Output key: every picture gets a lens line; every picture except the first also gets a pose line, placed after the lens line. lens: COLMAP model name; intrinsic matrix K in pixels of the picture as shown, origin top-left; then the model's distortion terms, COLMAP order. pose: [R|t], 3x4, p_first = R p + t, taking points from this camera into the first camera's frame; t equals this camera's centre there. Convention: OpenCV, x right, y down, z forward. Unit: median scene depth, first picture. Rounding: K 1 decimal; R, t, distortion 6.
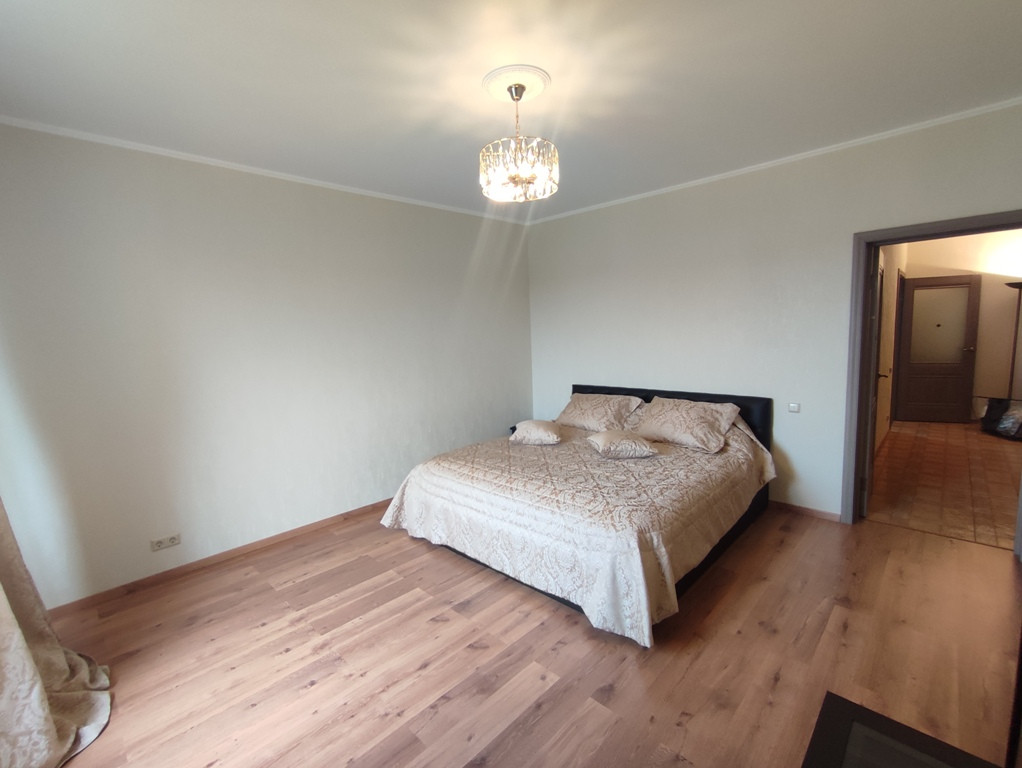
lens RADIAL K [[449.1, 0, 511.7], [0, 449.1, 380.1], [0, 0, 1]] dist [-0.014241, 0.000975]
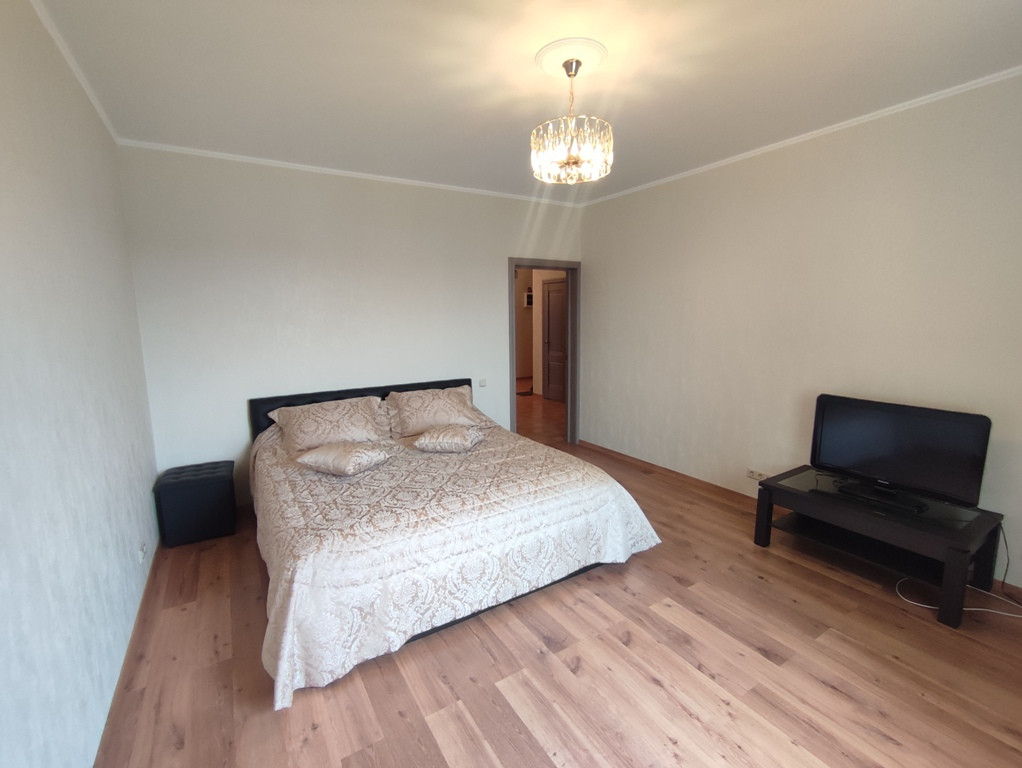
lens RADIAL K [[449.1, 0, 511.7], [0, 449.1, 380.1], [0, 0, 1]] dist [-0.014241, 0.000975]
pose [[0.249134, -0.098623, 0.963434, -0.944811], [0.106376, 0.991569, 0.073996, -0.059192], [-0.962609, 0.084051, 0.257525, 0.870433]]
